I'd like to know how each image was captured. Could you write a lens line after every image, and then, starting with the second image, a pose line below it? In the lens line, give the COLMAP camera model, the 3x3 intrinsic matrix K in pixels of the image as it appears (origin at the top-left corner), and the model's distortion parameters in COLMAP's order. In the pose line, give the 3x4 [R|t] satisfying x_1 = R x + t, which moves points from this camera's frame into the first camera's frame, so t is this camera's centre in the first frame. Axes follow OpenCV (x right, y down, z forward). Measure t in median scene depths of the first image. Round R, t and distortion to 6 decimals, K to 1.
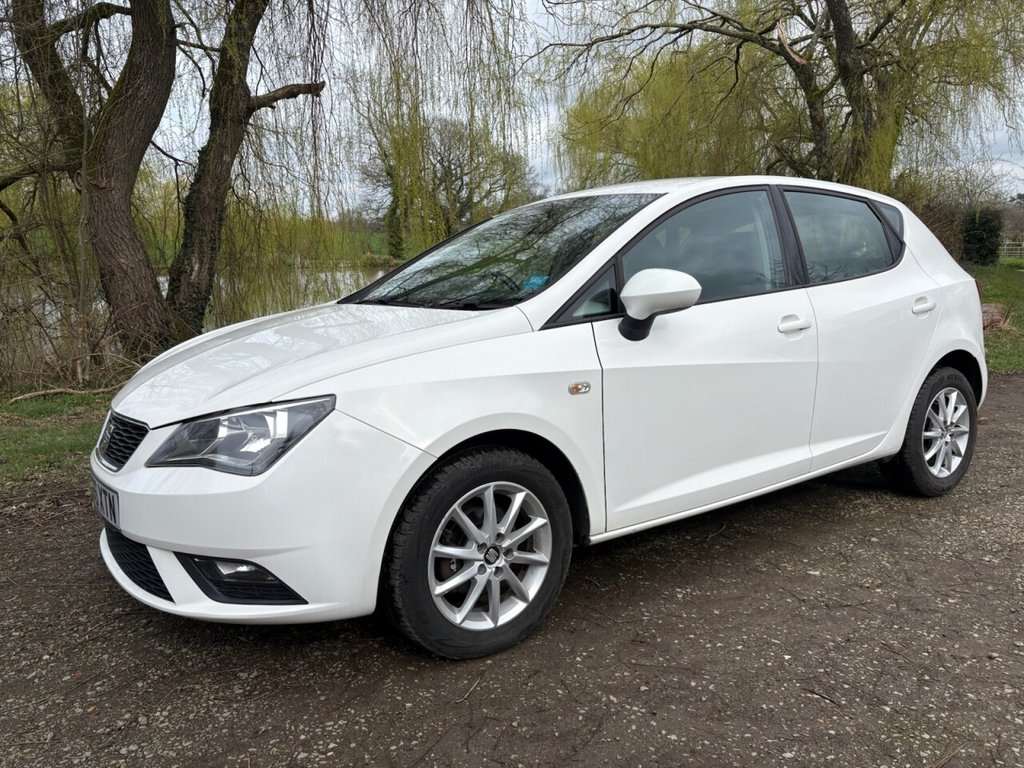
lens RADIAL K [[768.3, 0, 508.6], [0, 768.3, 385.5], [0, 0, 1]] dist [0.050757, -0.050972]
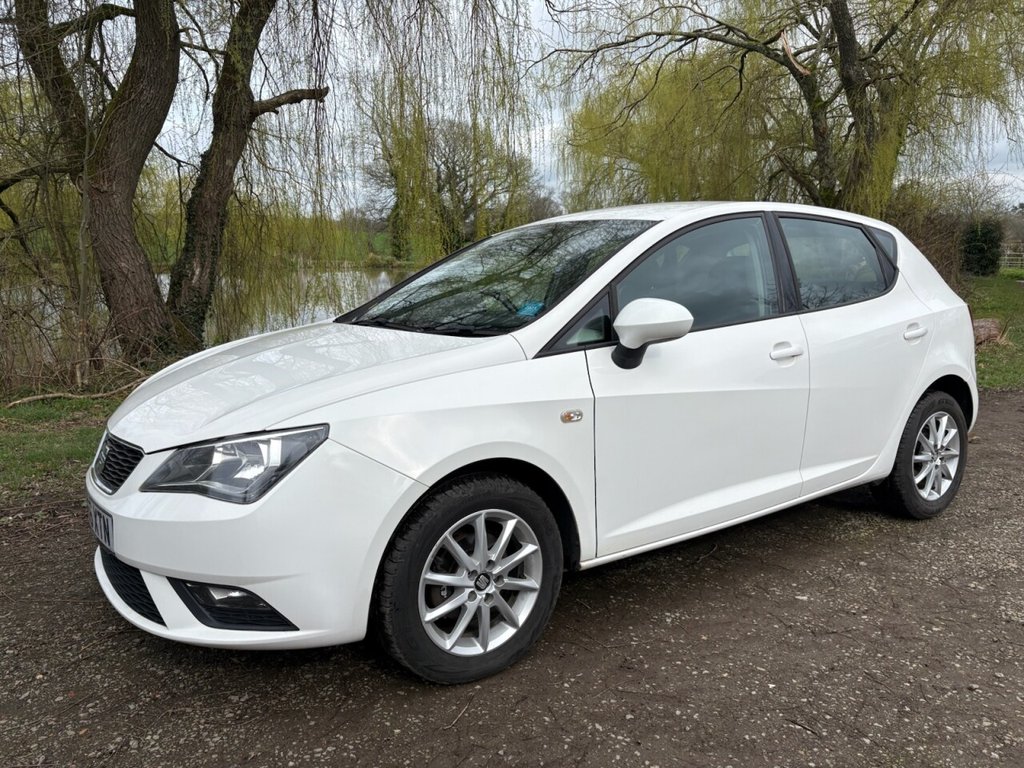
lens RADIAL K [[768.3, 0, 515.4], [0, 768.3, 388.9], [0, 0, 1]] dist [0.050757, -0.050972]
pose [[0.999885, 0.013697, 0.006551, 0.008989], [-0.013712, 0.999904, 0.002204, -0.027841], [-0.006520, -0.002294, 0.999976, -0.009807]]
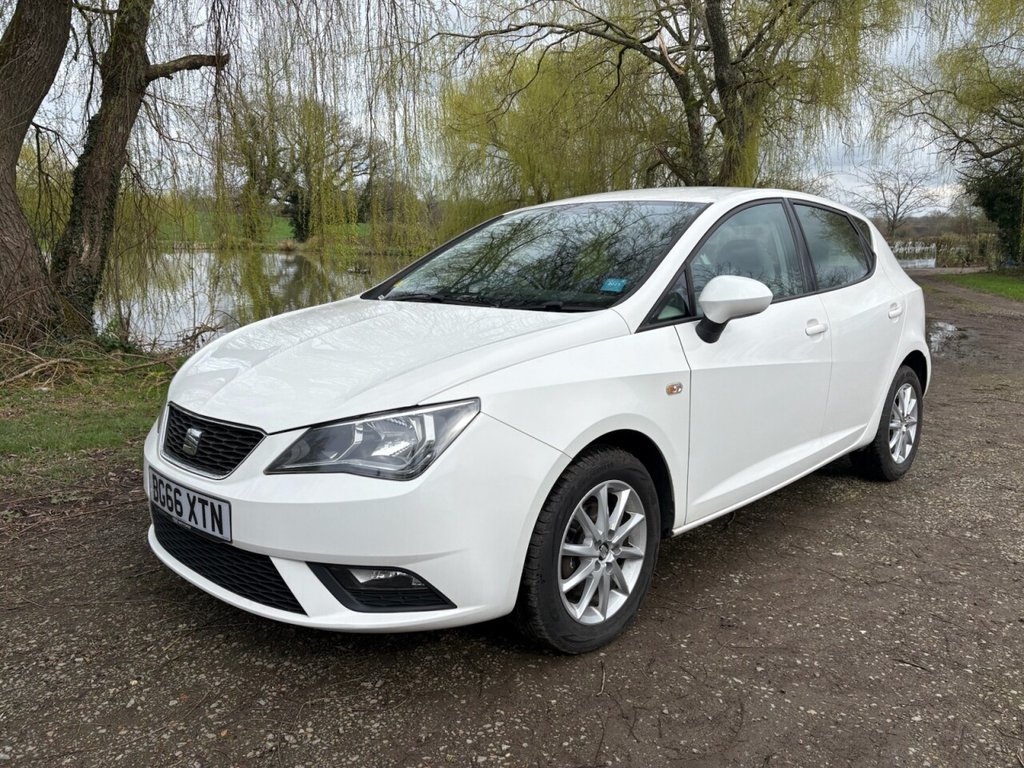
lens RADIAL K [[768.3, 0, 517.4], [0, 768.3, 378.5], [0, 0, 1]] dist [0.050757, -0.050972]
pose [[0.981044, -0.000036, 0.193784, -0.260689], [-0.000979, 0.999986, 0.005145, -0.012728], [-0.193781, -0.005238, 0.981031, 0.007723]]
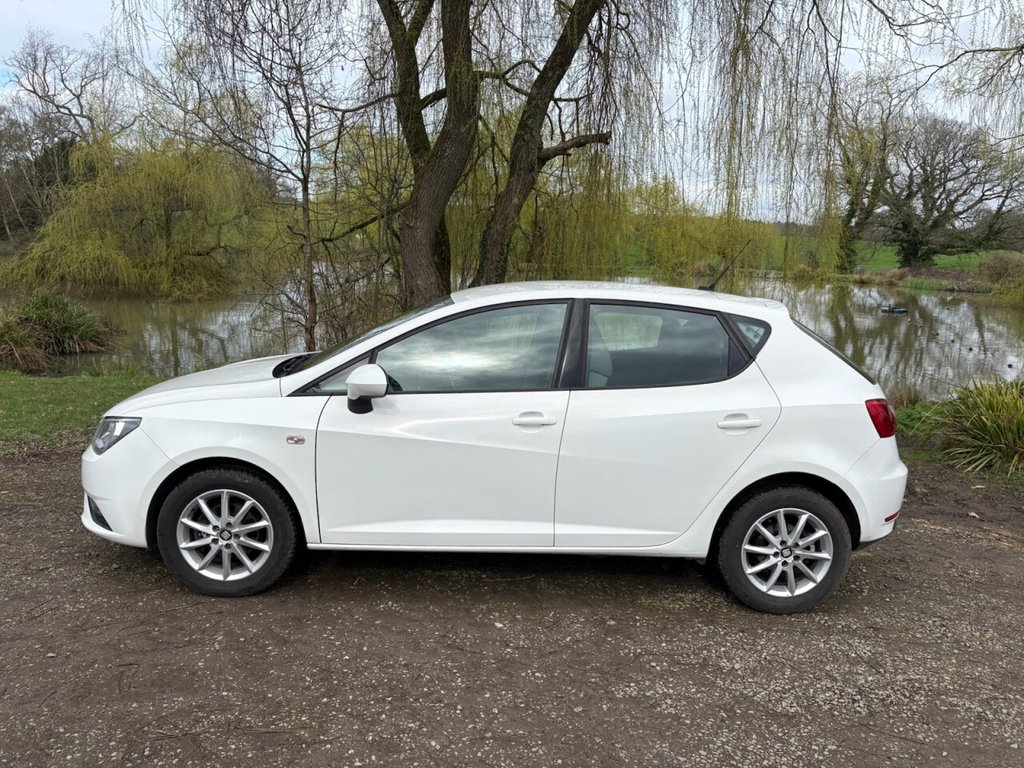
lens RADIAL K [[768.3, 0, 511.5], [0, 768.3, 389.2], [0, 0, 1]] dist [0.050757, -0.050972]
pose [[0.834950, 0.146521, -0.530462, 0.974724], [-0.145435, 0.988385, 0.044090, -0.175591], [0.530760, 0.040335, 0.846562, -0.026572]]
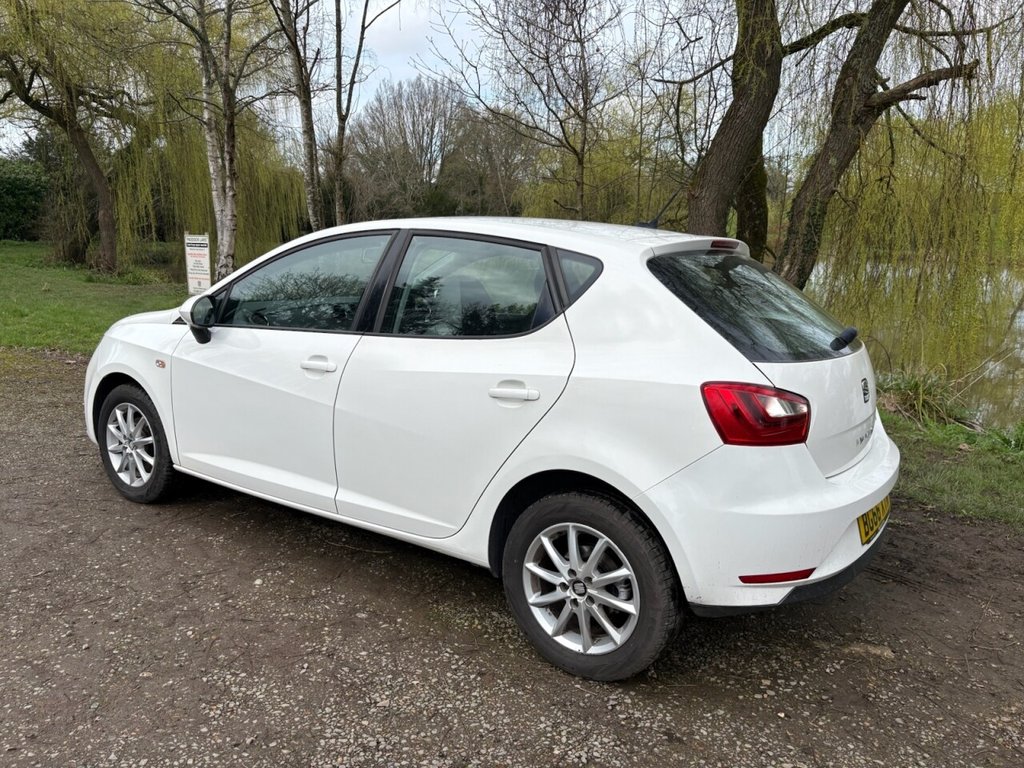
lens RADIAL K [[768.3, 0, 508.5], [0, 768.3, 375.4], [0, 0, 1]] dist [0.050757, -0.050972]
pose [[0.352965, 0.198374, -0.914365, 1.441493], [-0.190239, 0.972067, 0.137456, -0.261329], [0.916092, 0.125431, 0.380844, 0.848643]]
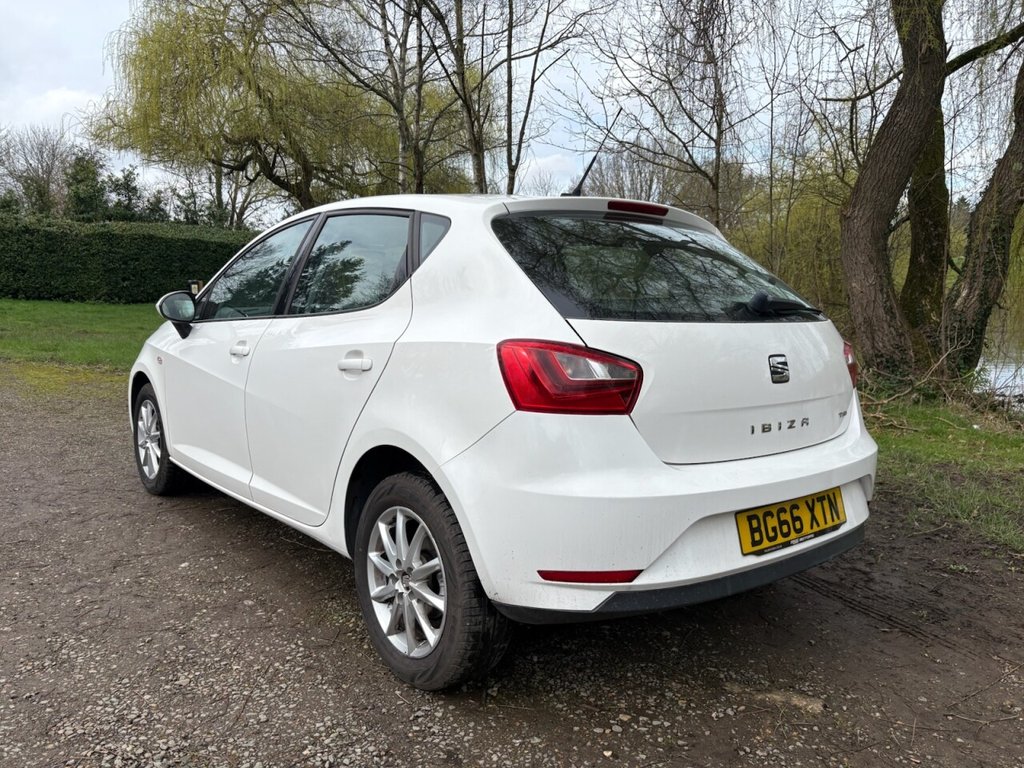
lens RADIAL K [[768.3, 0, 514.6], [0, 768.3, 384.6], [0, 0, 1]] dist [0.050757, -0.050972]
pose [[0.082559, 0.143267, -0.986235, 1.466610], [-0.171338, 0.976918, 0.127571, -0.233614], [0.981747, 0.158448, 0.105200, 1.278872]]
